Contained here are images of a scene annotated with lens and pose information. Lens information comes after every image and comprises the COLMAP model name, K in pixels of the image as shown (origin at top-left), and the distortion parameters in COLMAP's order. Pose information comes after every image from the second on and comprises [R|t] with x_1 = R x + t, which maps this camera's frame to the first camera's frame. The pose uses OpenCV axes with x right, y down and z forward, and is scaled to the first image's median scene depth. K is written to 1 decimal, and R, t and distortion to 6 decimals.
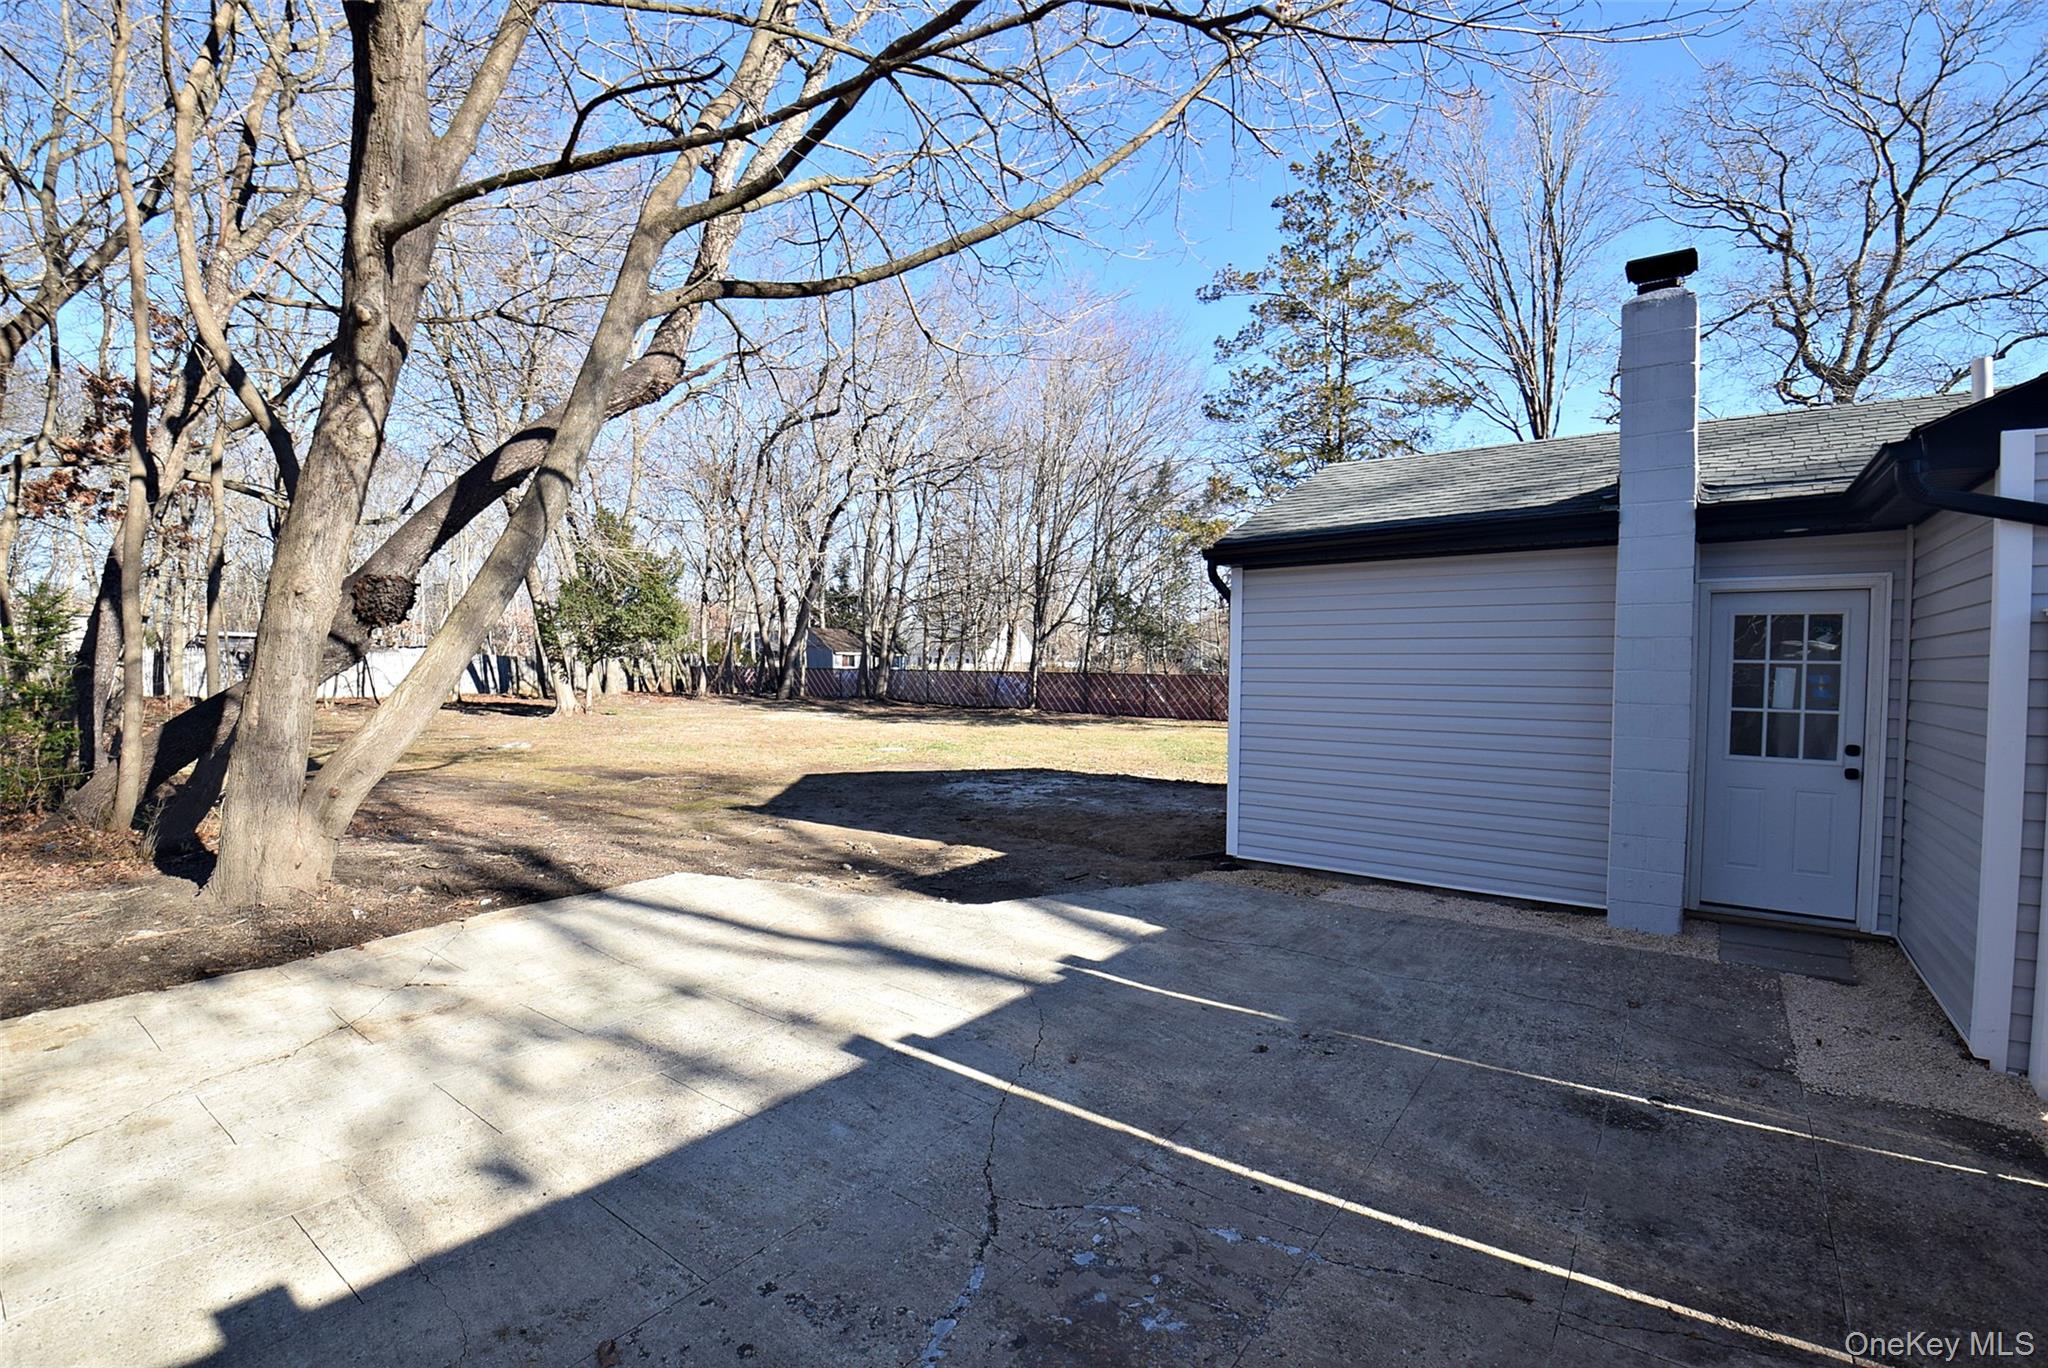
lens RADIAL K [[907.3, 0, 1015.0], [0, 907.3, 691.8], [0, 0, 1]] dist [0.008495, -0.021403]
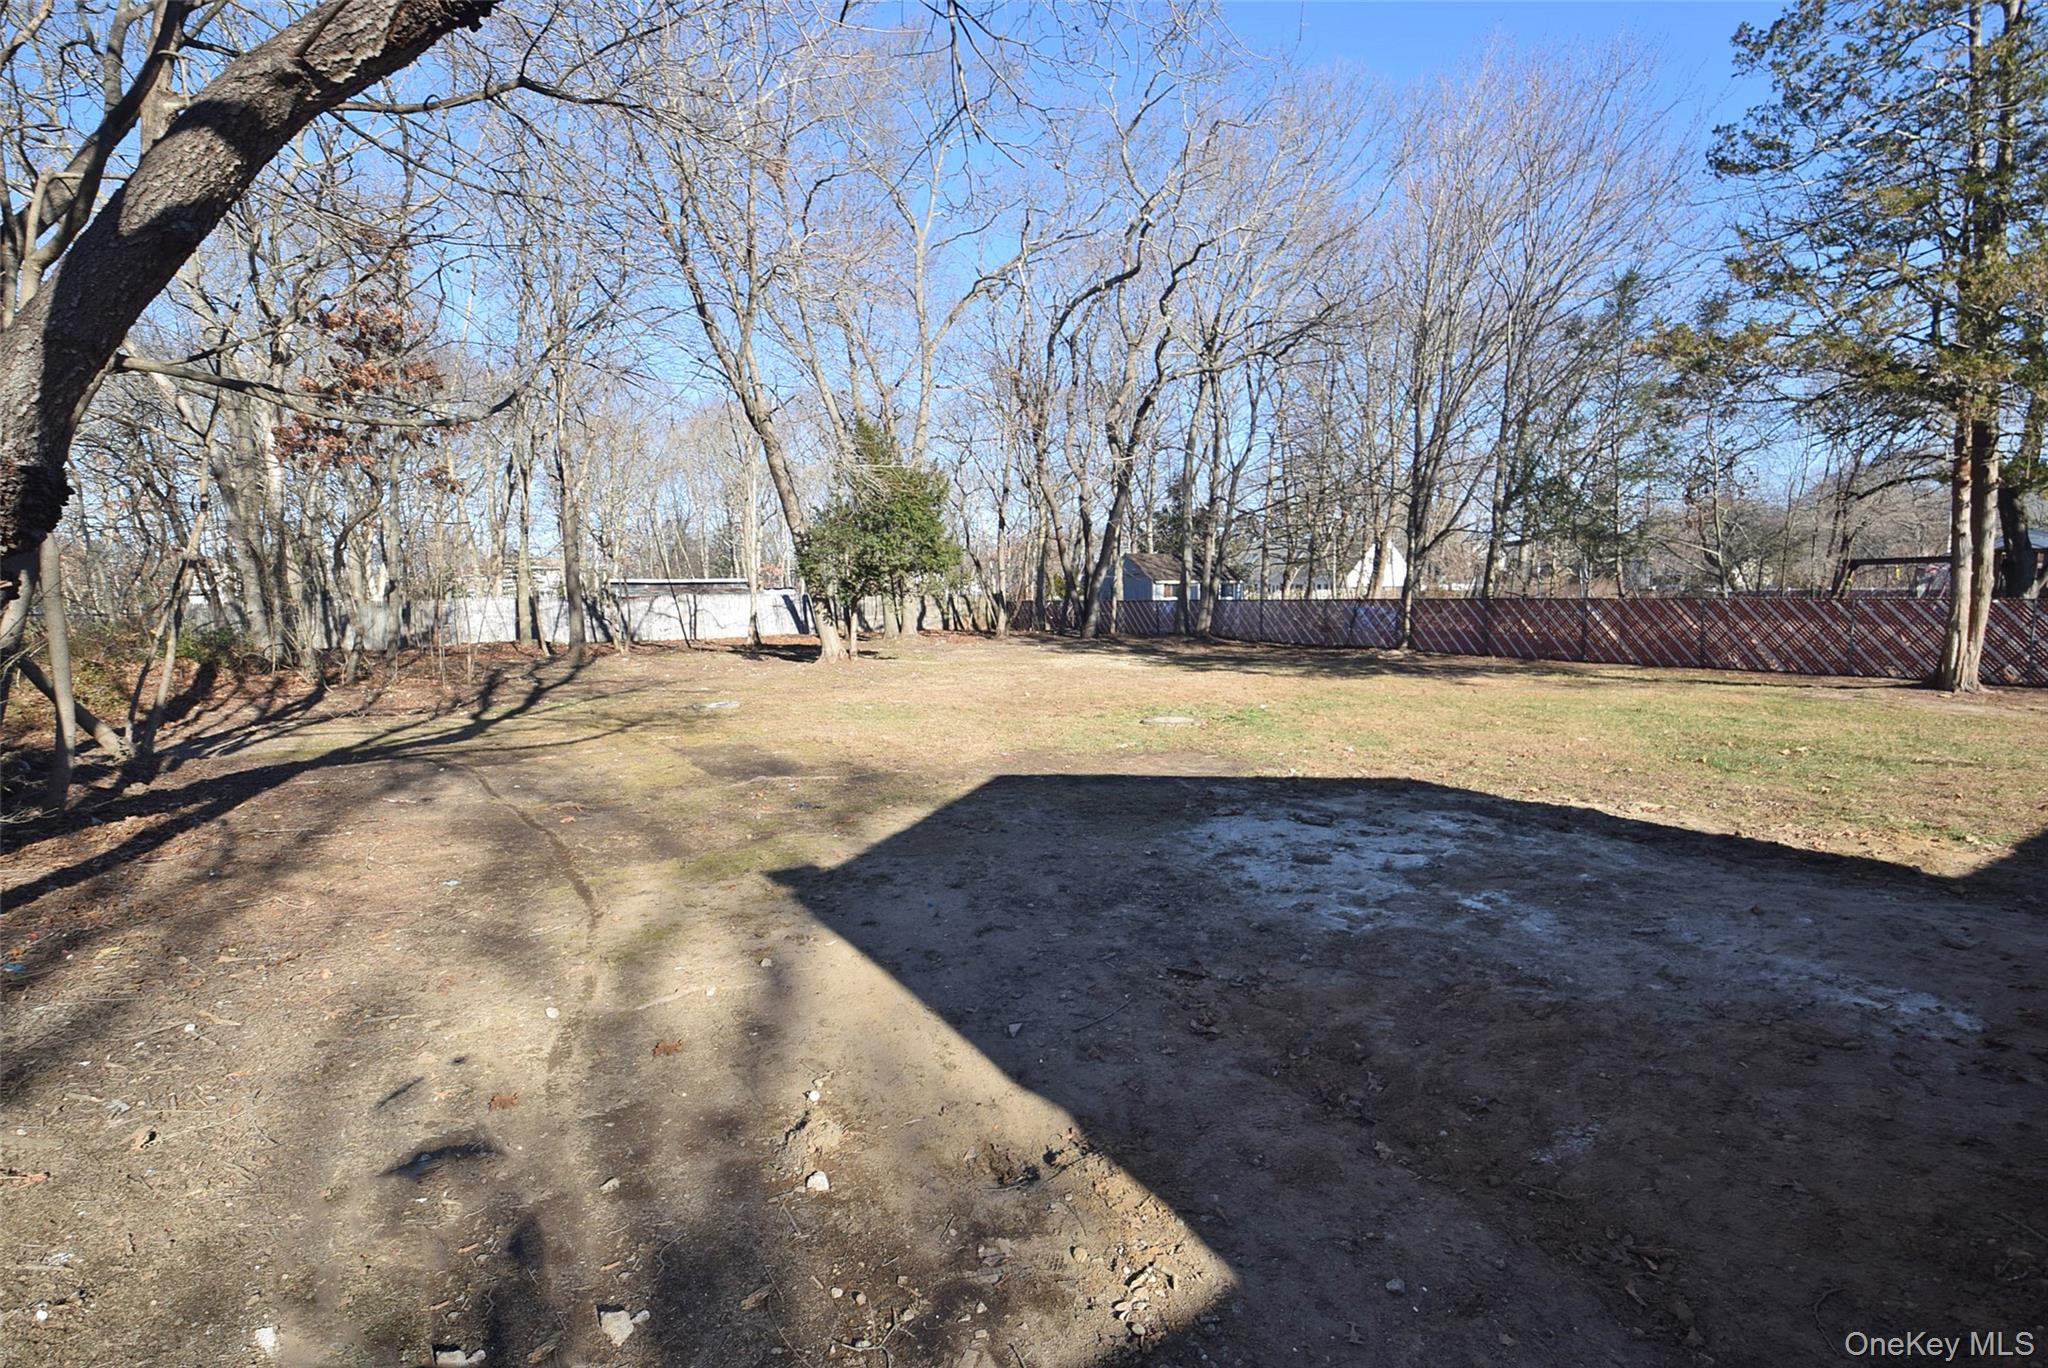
lens RADIAL K [[907.3, 0, 1015.0], [0, 907.3, 691.8], [0, 0, 1]] dist [0.008495, -0.021403]
pose [[0.924266, 0.014339, -0.381480, 0.008396], [0.015170, 0.997125, 0.074234, -0.005729], [0.381447, -0.074399, 0.921392, 0.179987]]
